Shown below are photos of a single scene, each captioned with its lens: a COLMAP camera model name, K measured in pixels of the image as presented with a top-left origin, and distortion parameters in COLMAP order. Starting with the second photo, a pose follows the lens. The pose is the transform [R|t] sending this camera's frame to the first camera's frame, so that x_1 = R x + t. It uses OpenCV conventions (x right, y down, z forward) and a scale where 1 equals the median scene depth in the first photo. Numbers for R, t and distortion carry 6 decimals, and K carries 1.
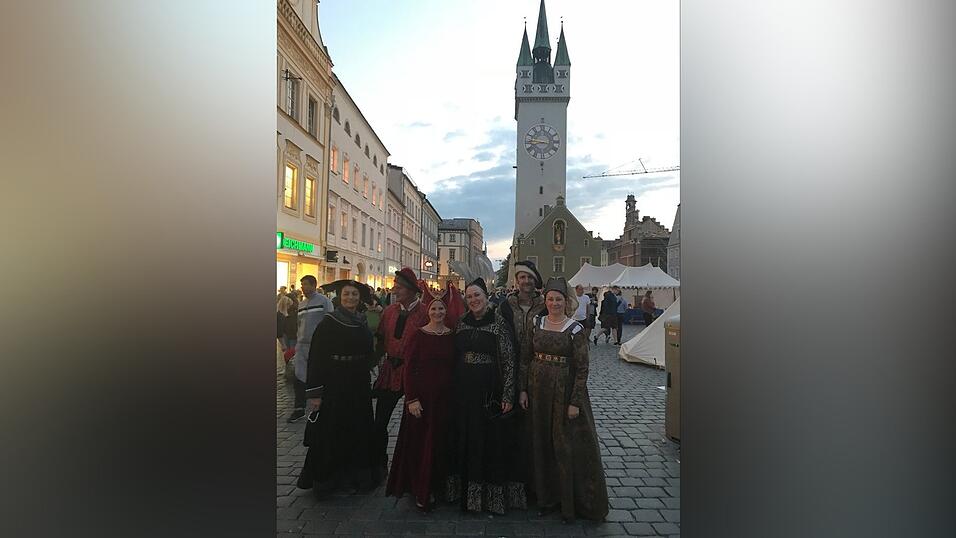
lens RADIAL K [[583.4, 0, 470.2], [0, 583.4, 276.1], [0, 0, 1]] dist [0.030113, -0.000668]
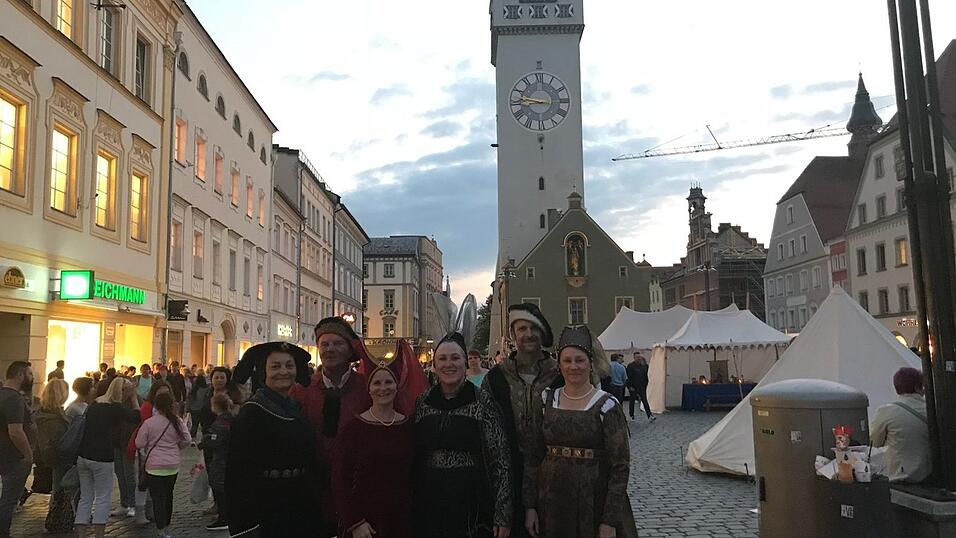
lens RADIAL K [[897.5, 0, 478.8], [0, 897.5, 262.4], [0, 0, 1]] dist [0.032003, -0.066241]
pose [[0.998619, -0.030173, 0.043019, 0.018177], [0.033239, 0.996820, -0.072420, -0.007186], [-0.040697, 0.073750, 0.996446, 0.120757]]
